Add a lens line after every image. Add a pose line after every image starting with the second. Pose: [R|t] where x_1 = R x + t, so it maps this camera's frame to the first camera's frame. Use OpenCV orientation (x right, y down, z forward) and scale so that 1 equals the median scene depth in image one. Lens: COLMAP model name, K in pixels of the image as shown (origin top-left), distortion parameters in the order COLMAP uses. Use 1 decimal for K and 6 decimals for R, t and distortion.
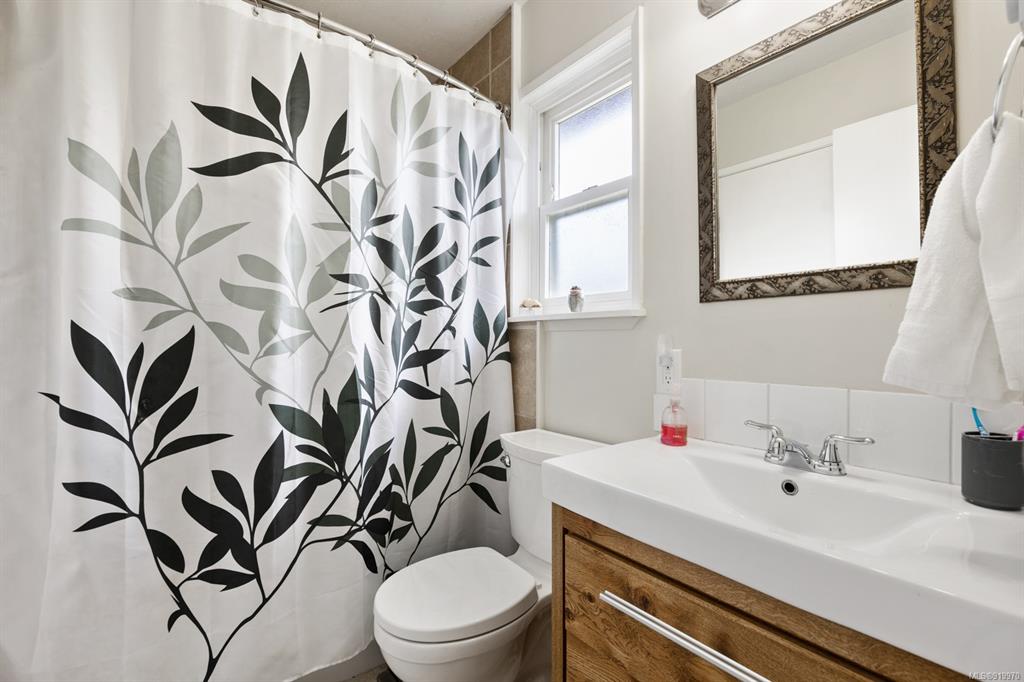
lens RADIAL K [[473.5, 0, 512.0], [0, 473.5, 341.0], [0, 0, 1]] dist [-0.003582, -0.000583]
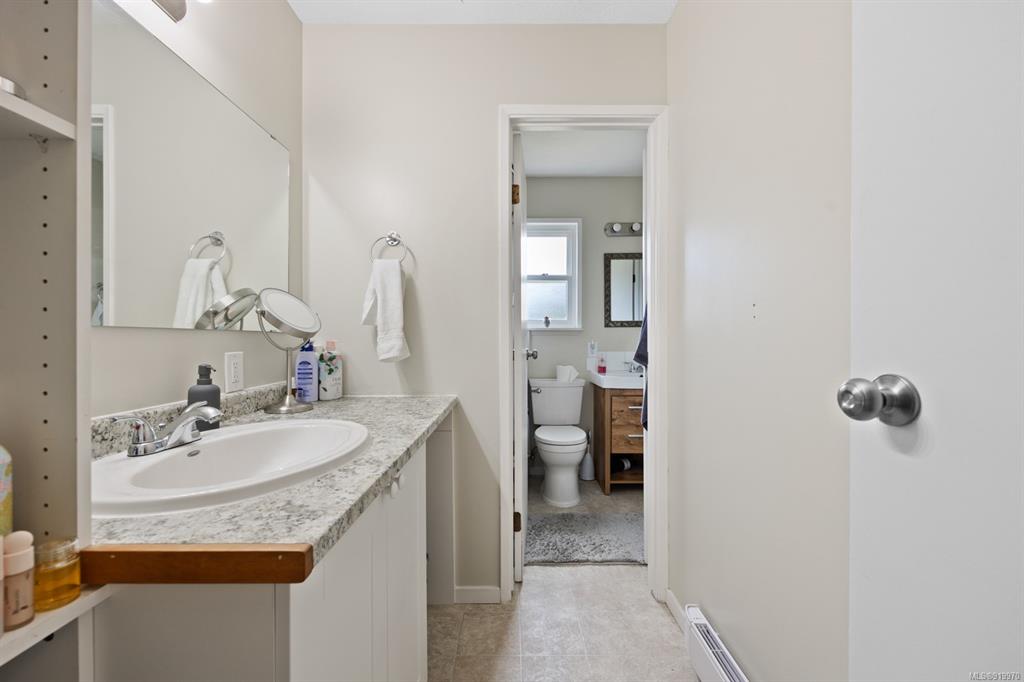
lens RADIAL K [[422.3, 0, 513.3], [0, 422.3, 345.8], [0, 0, 1]] dist [0.000185, 0.000186]
pose [[0.601989, -0.003440, 0.798497, -3.137798], [-0.000314, 0.999990, 0.004544, 0.042170], [-0.798504, -0.002987, 0.601982, -0.280713]]
